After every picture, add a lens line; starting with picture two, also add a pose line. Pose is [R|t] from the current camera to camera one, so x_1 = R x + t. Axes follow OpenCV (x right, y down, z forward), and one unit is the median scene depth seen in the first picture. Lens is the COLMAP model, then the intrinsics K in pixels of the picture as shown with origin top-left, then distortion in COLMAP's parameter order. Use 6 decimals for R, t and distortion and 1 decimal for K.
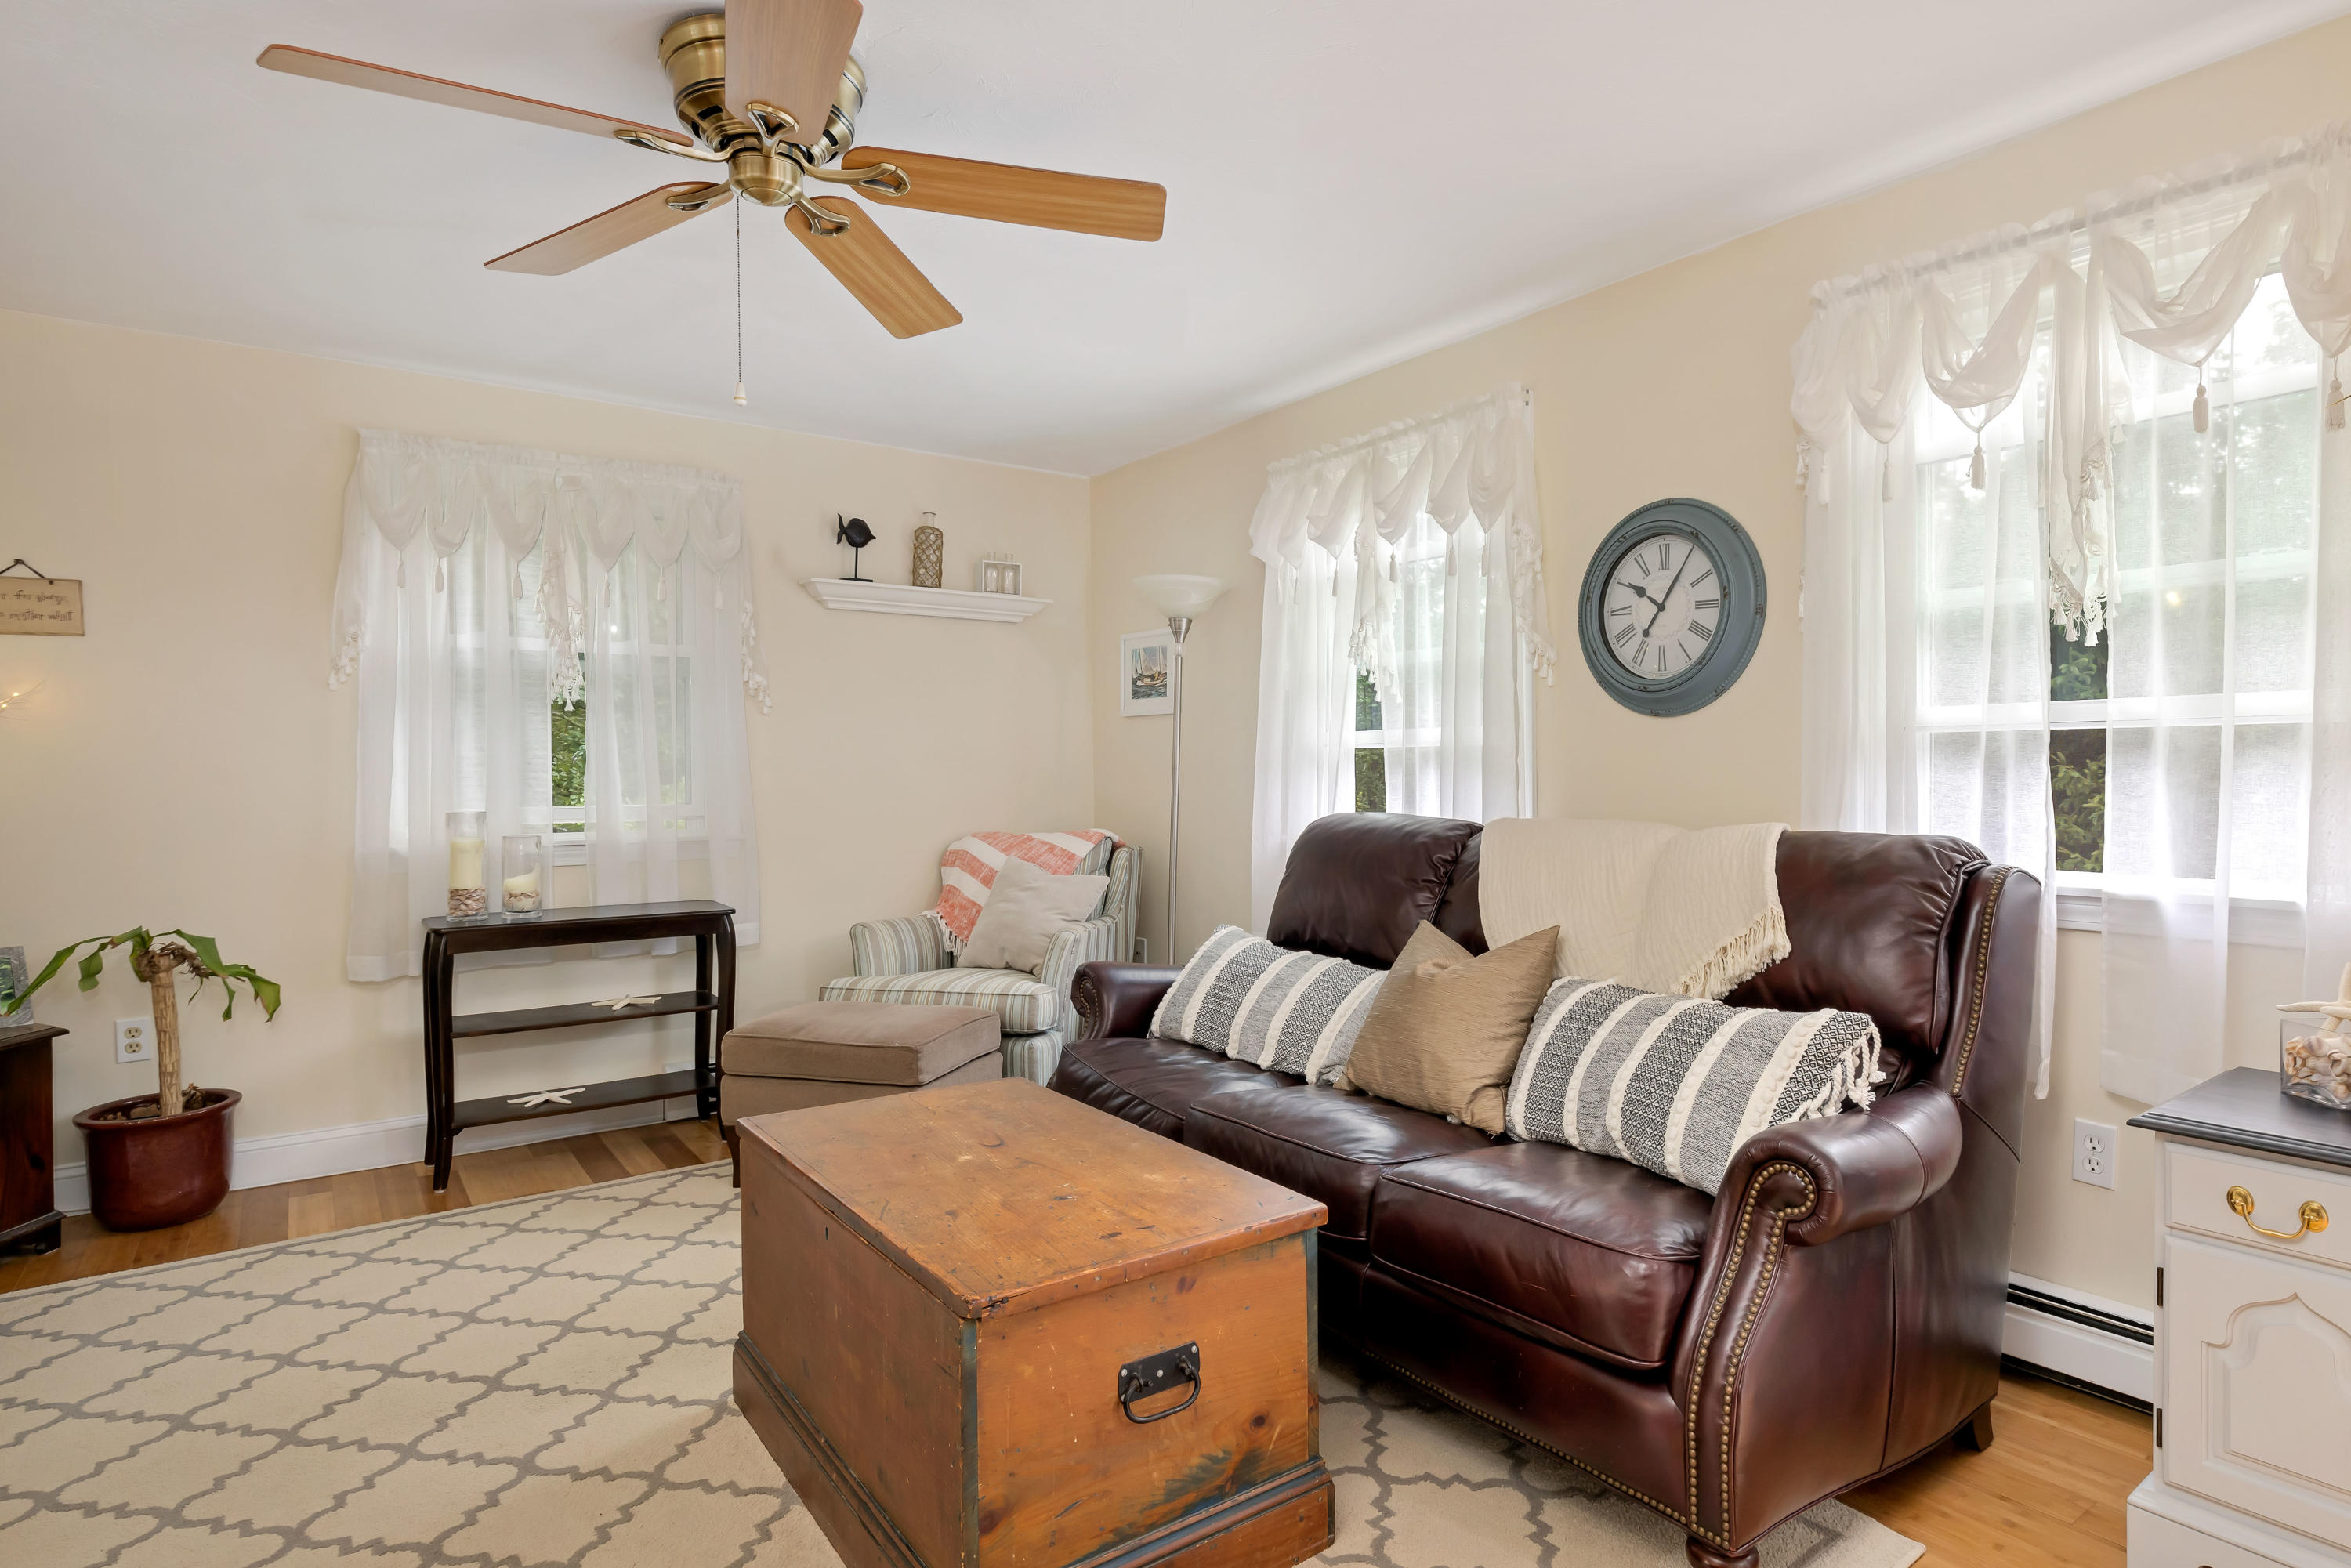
lens RADIAL K [[1258.8, 0, 1285.4], [0, 1258.8, 789.2], [0, 0, 1]] dist [-0.002169, -0.001612]
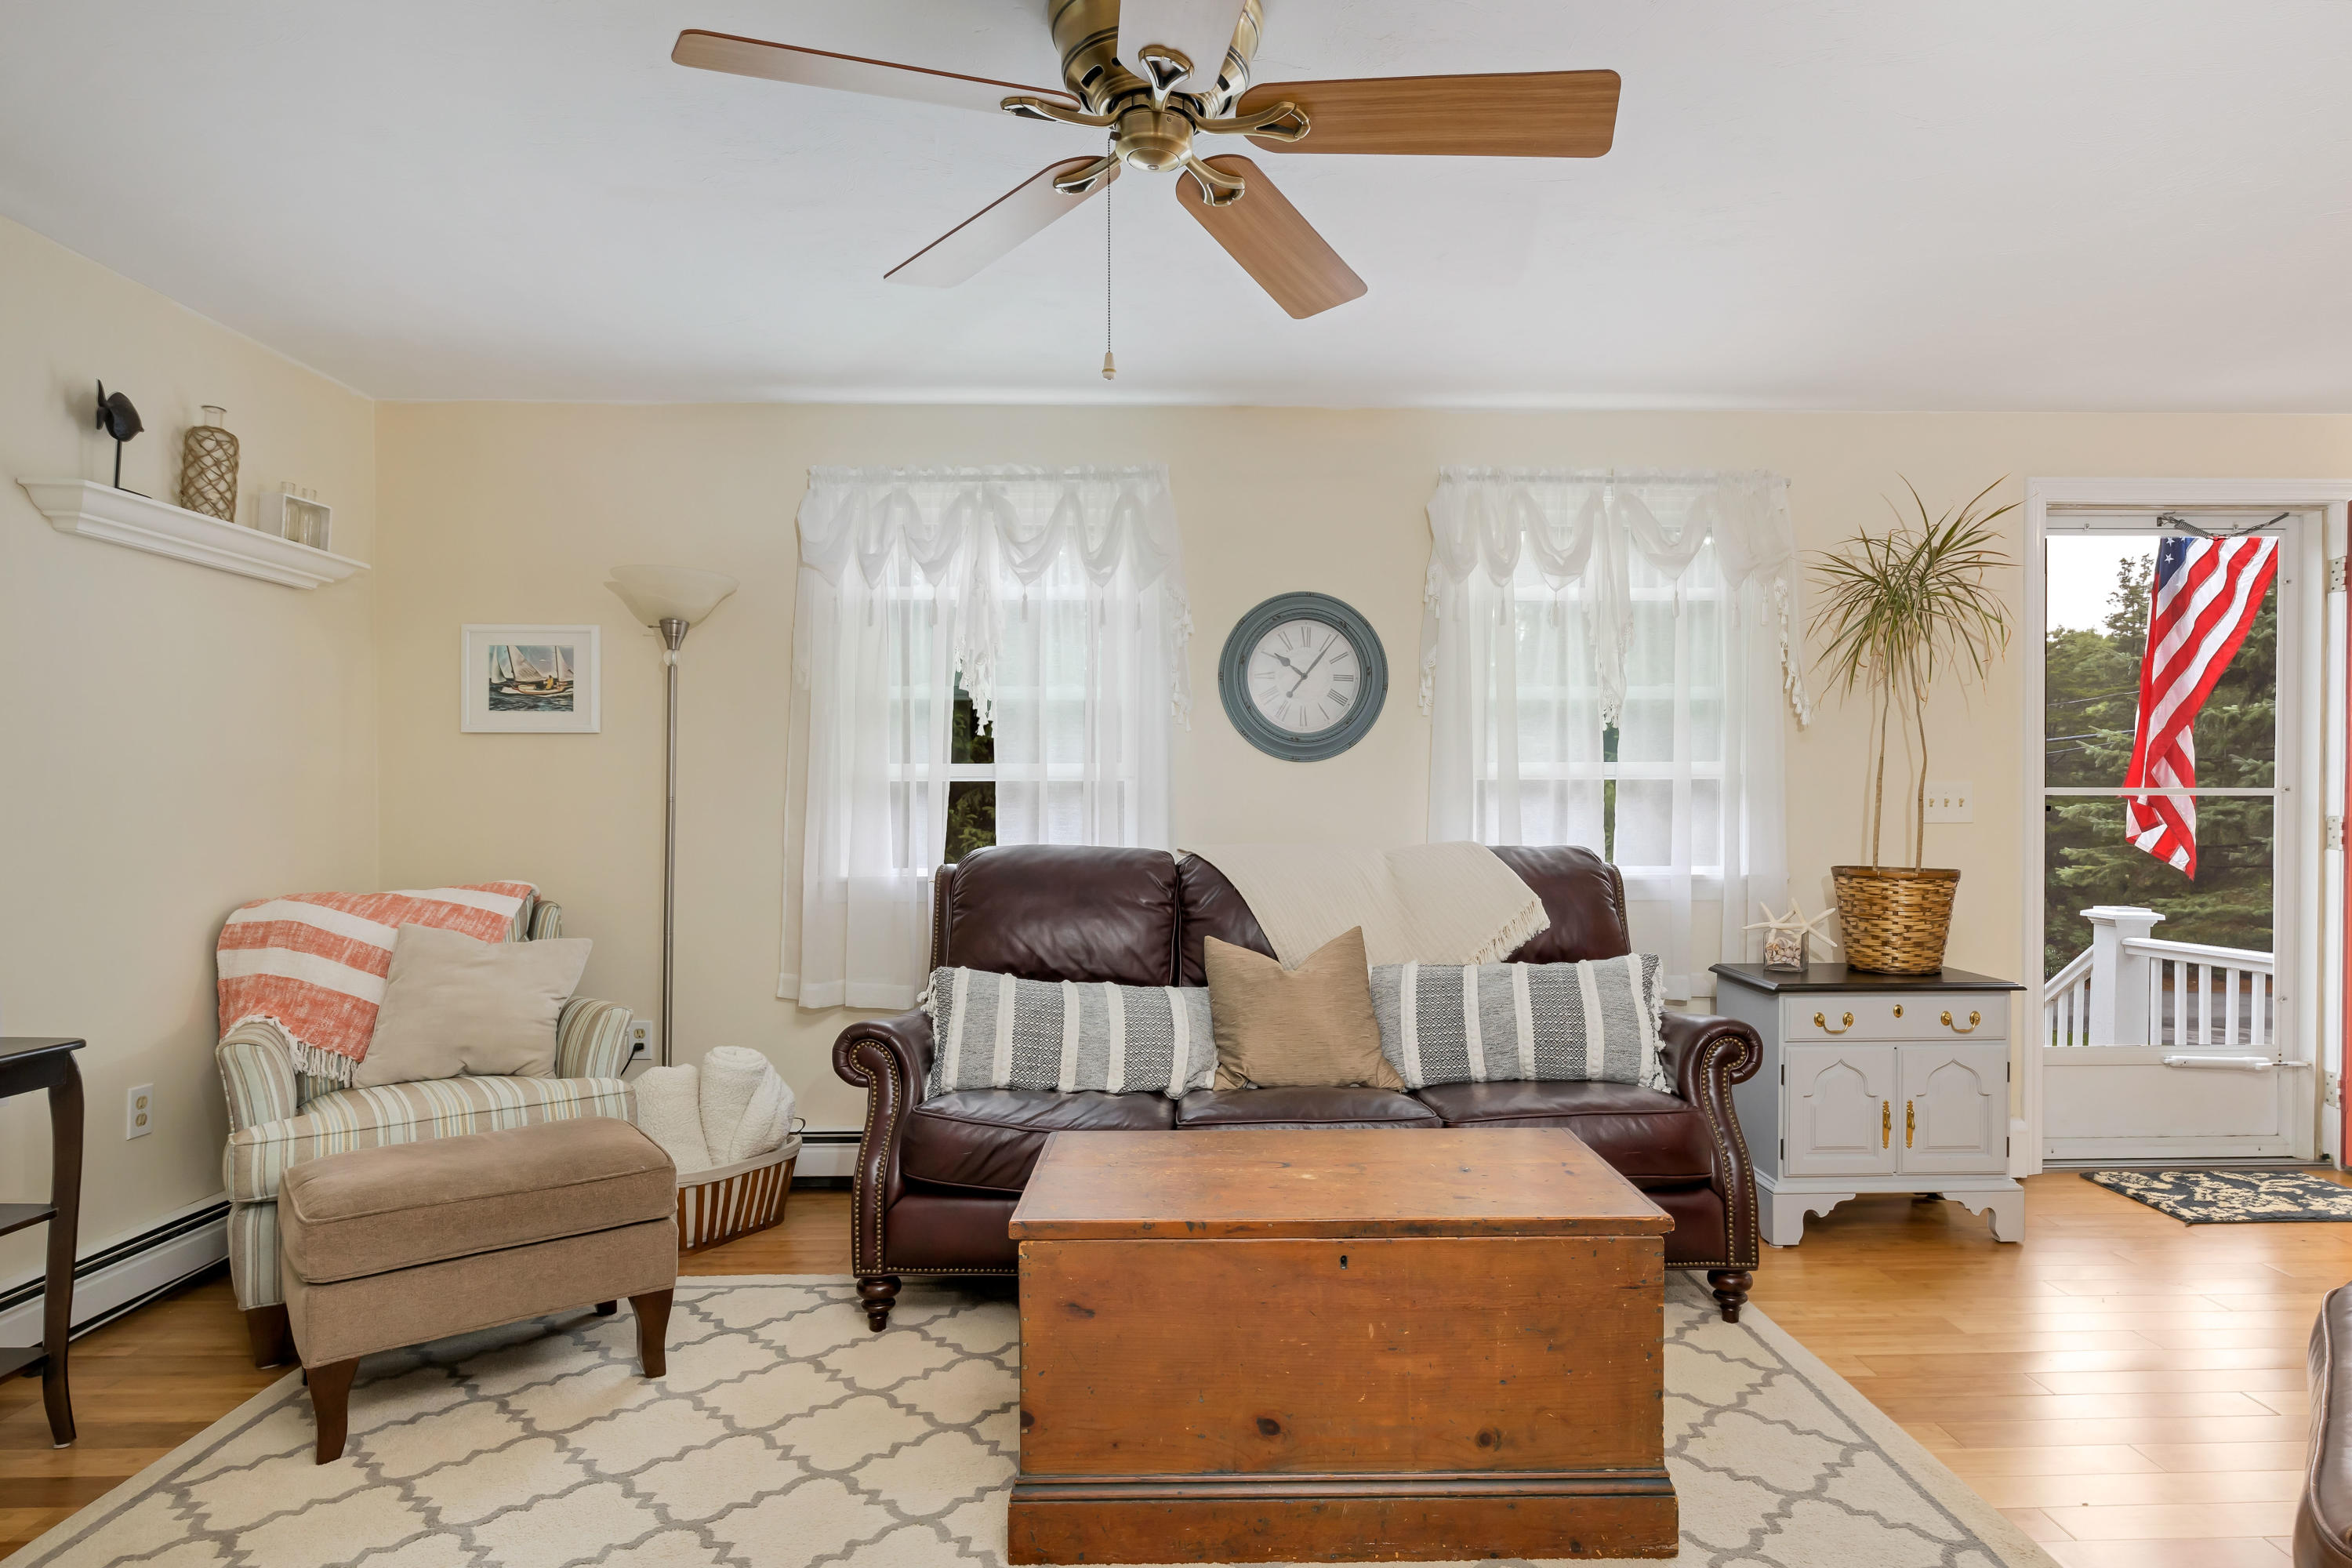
lens RADIAL K [[1285.6, 0, 1209.4], [0, 1285.6, 813.9], [0, 0, 1]] dist [-0.007650, -0.005765]
pose [[0.599180, 0.003130, 0.800608, -0.776424], [0.011027, 0.999865, -0.012162, 0.008491], [-0.800538, 0.016115, 0.599065, 0.297888]]
